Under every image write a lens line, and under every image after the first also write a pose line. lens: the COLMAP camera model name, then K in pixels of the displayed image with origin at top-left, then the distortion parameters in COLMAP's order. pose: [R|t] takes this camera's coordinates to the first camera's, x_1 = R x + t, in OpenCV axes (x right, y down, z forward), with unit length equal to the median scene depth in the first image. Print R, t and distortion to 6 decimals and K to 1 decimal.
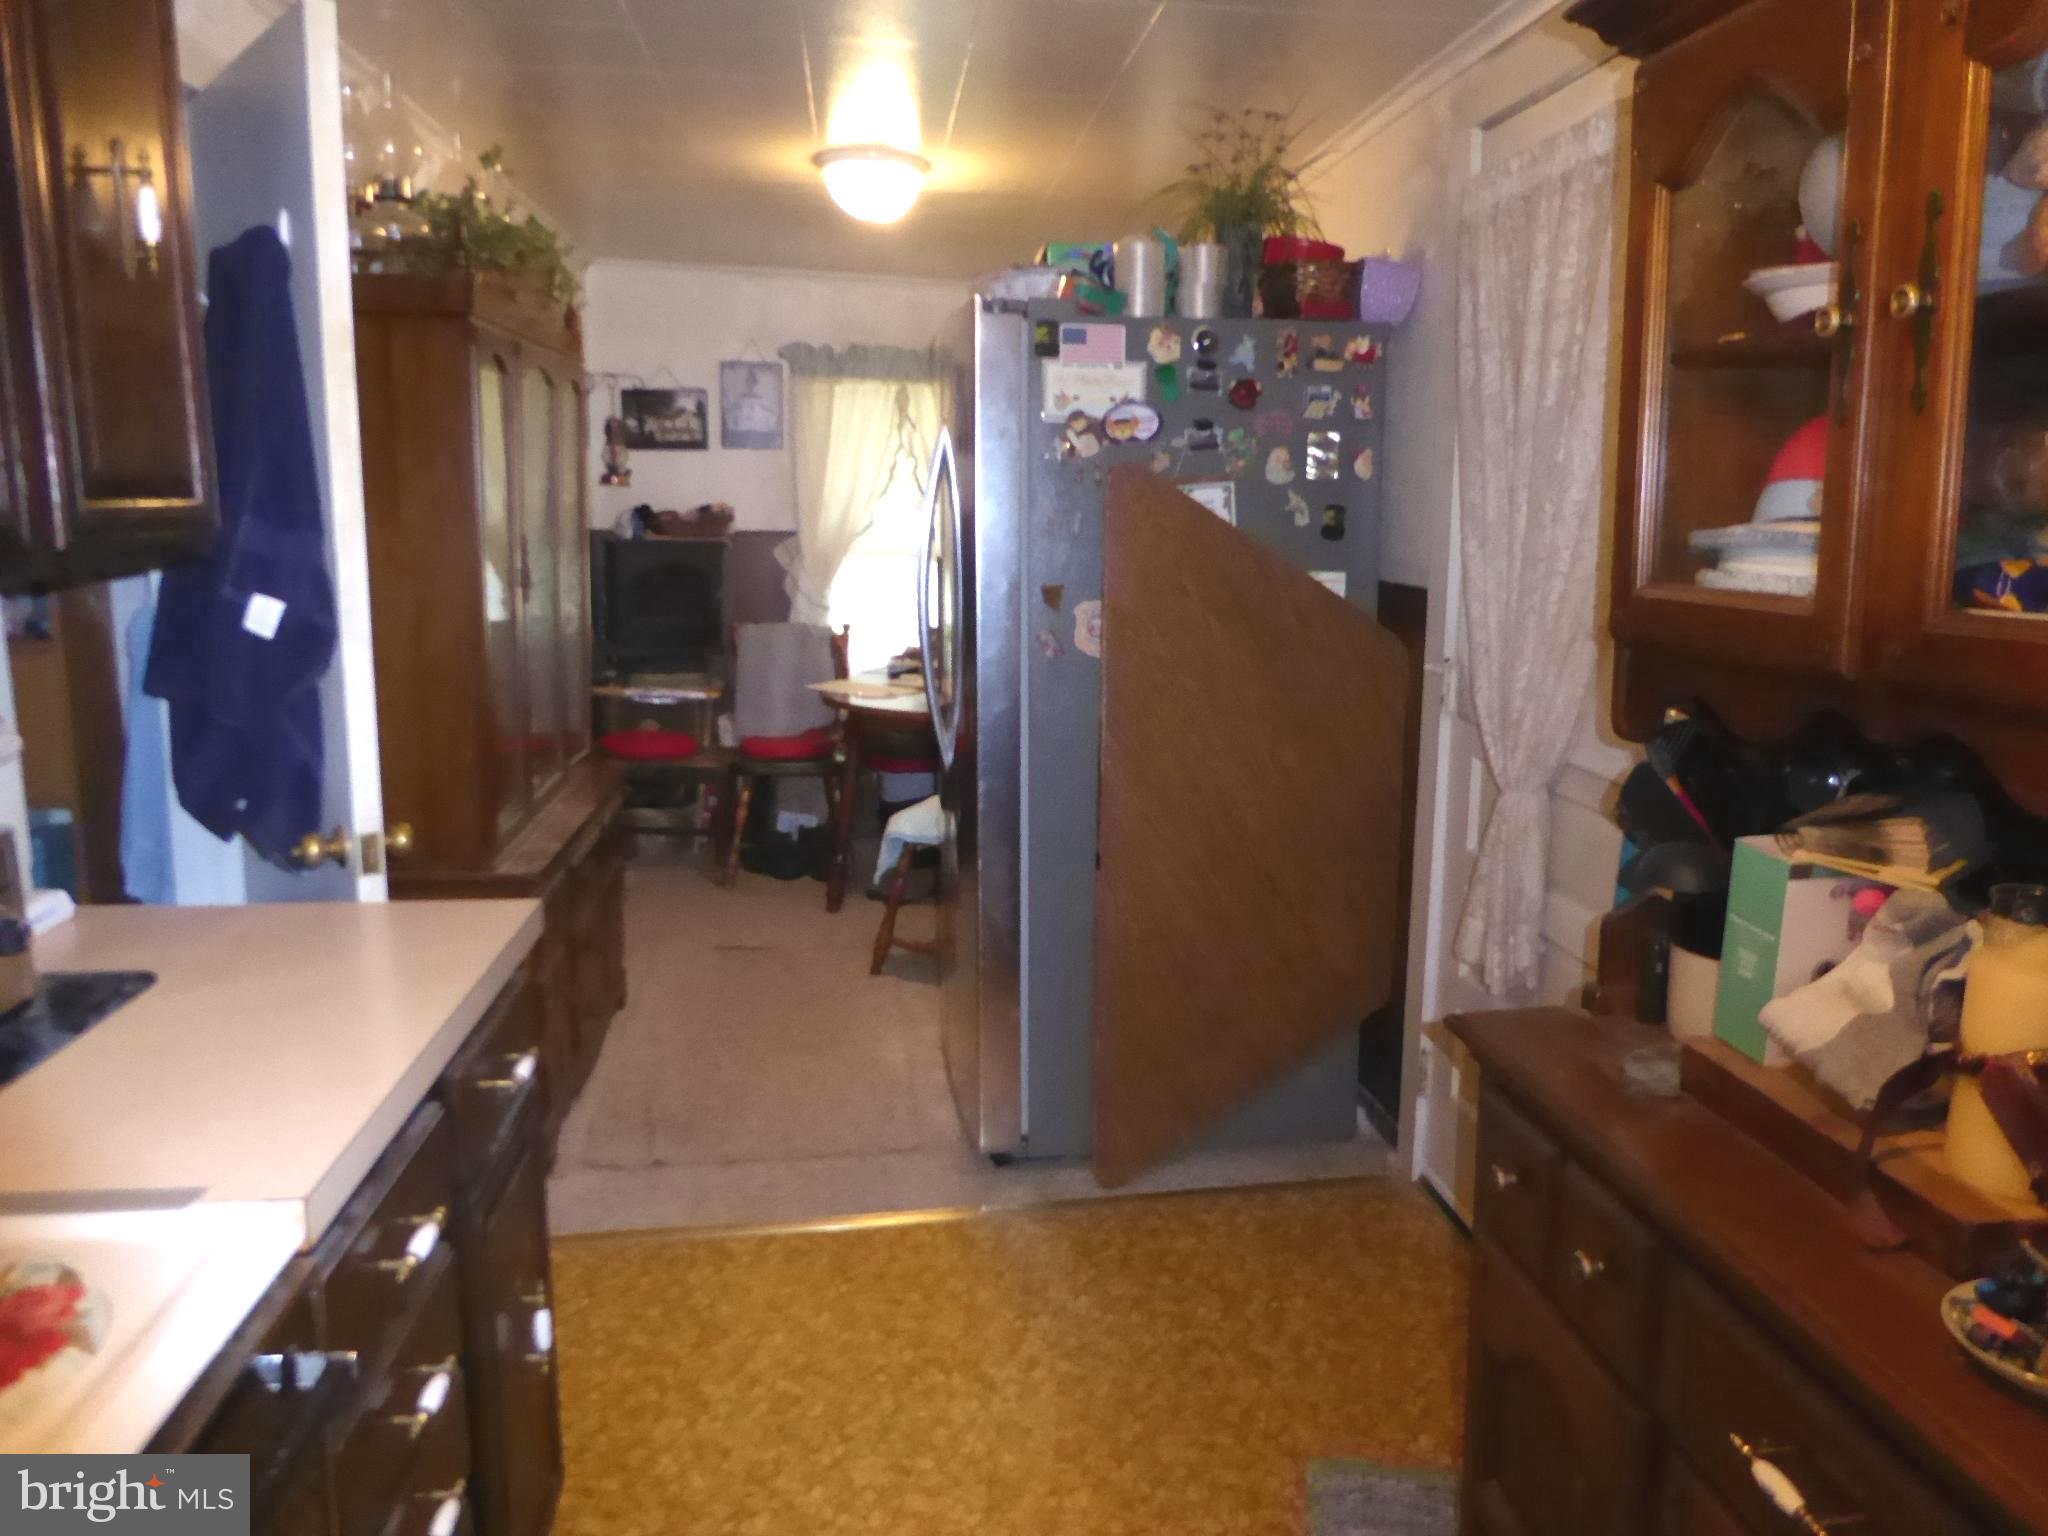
lens RADIAL K [[1482.3, 0, 1009.0], [0, 1482.3, 772.8], [0, 0, 1]] dist [-0.024984, 0.001638]
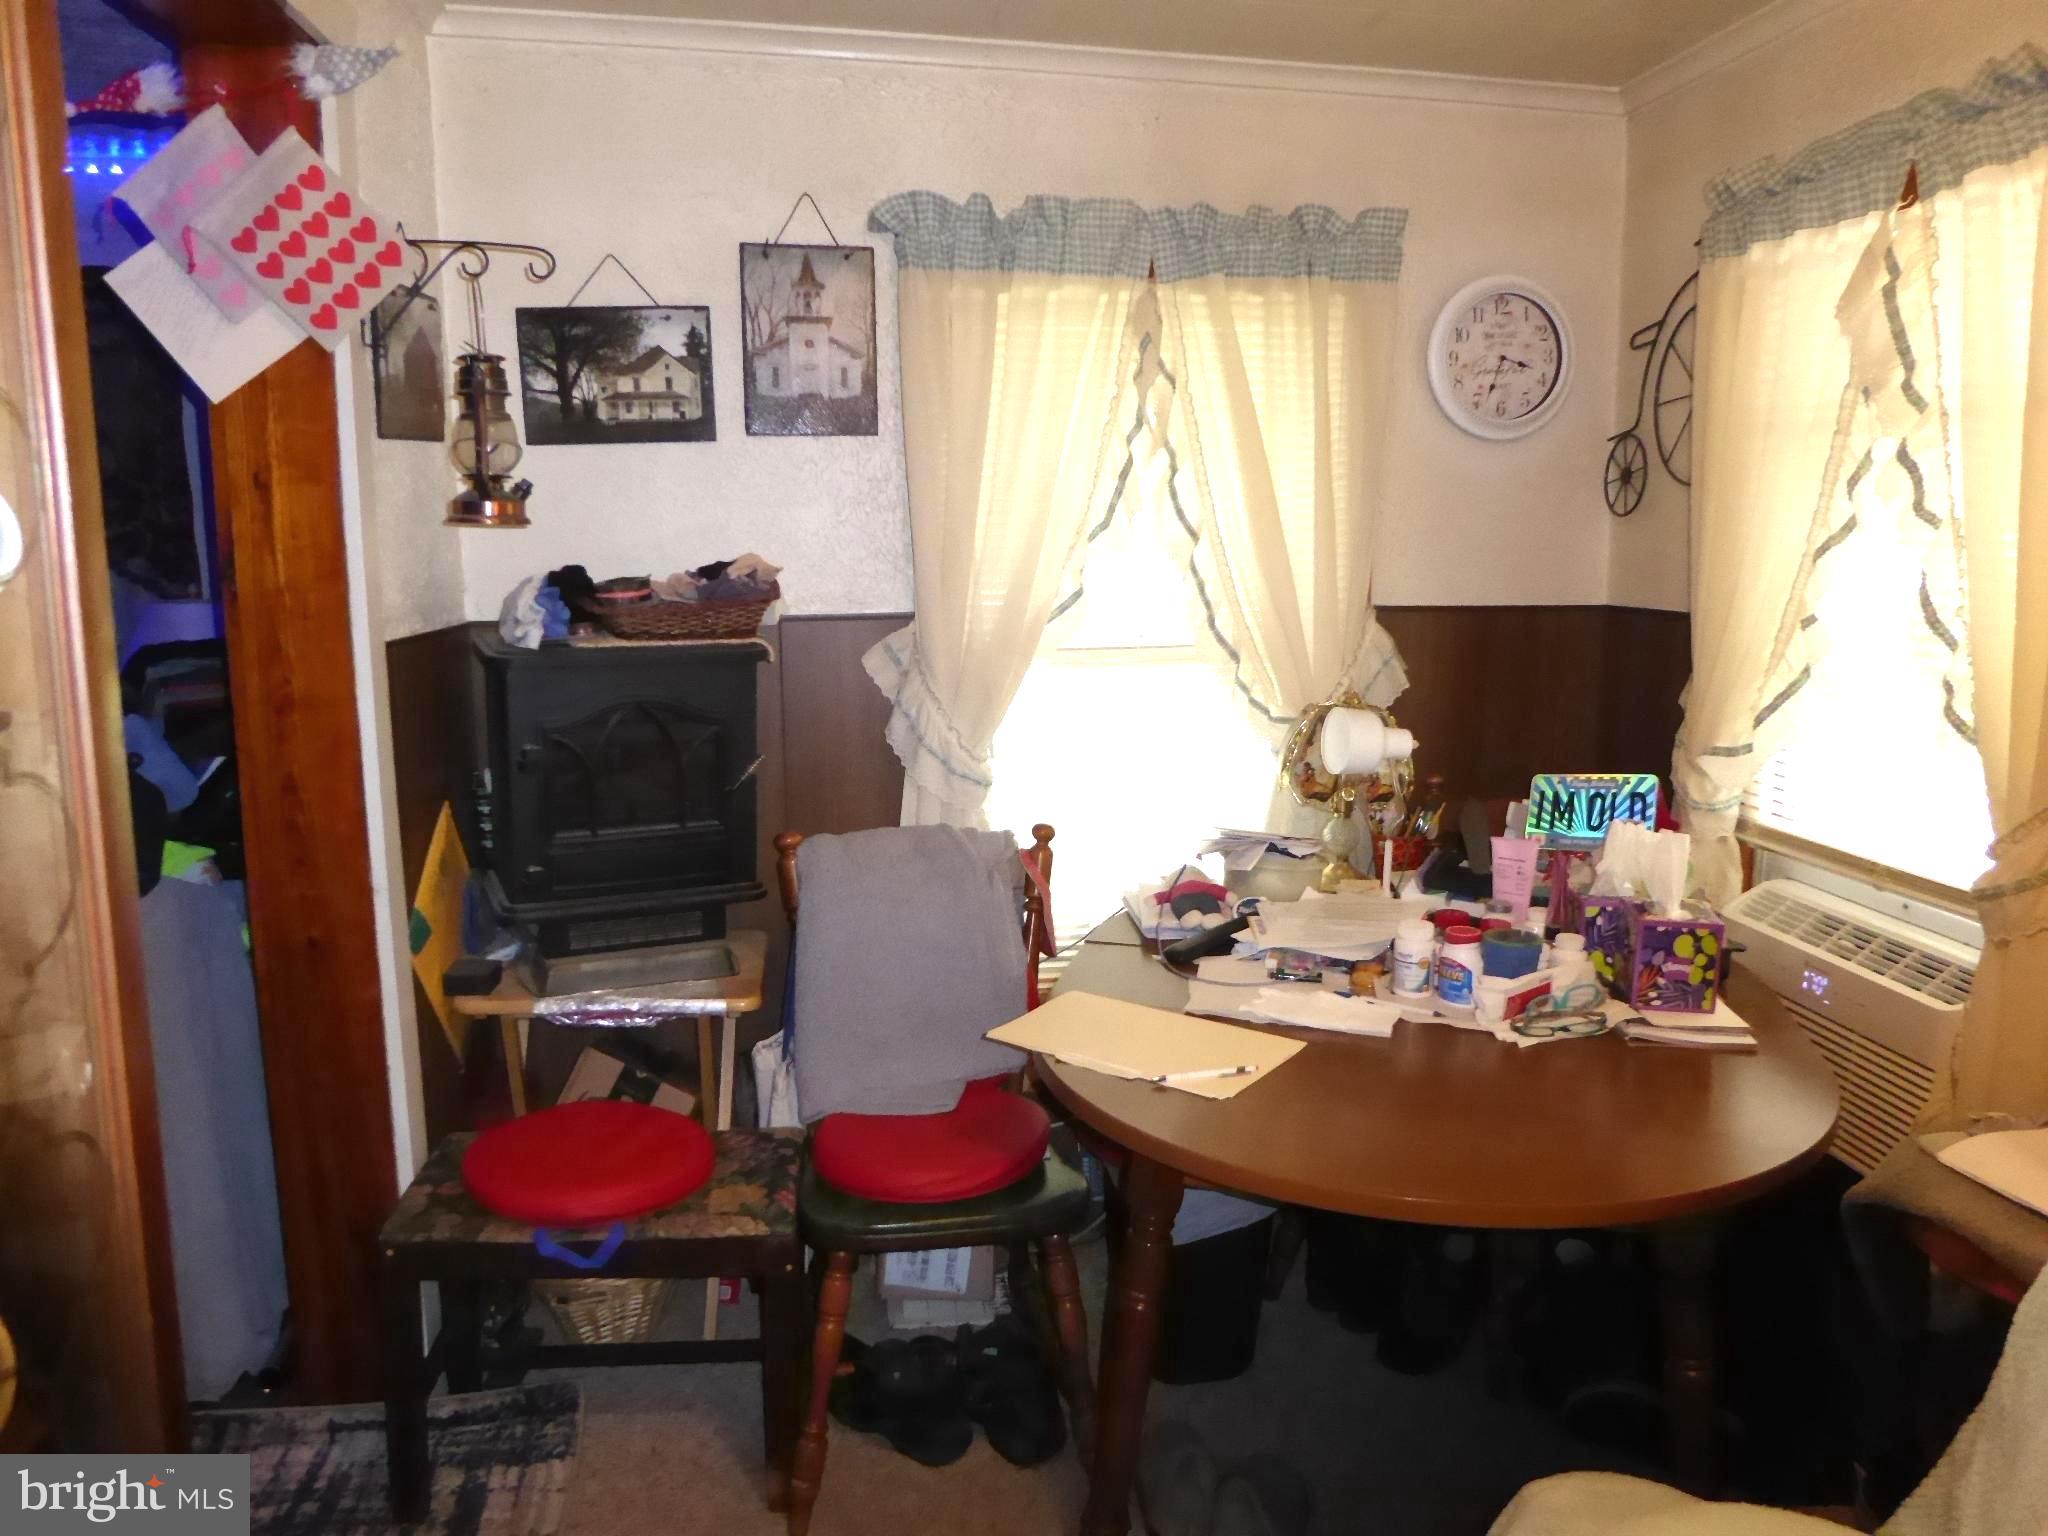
lens RADIAL K [[1482.3, 0, 1040.1], [0, 1482.3, 760.6], [0, 0, 1]] dist [-0.024984, 0.001638]
pose [[0.999111, -0.027325, 0.032098, -0.123022], [0.028151, 0.999277, -0.025564, -0.107418], [-0.031377, 0.026445, 0.999158, 0.554988]]
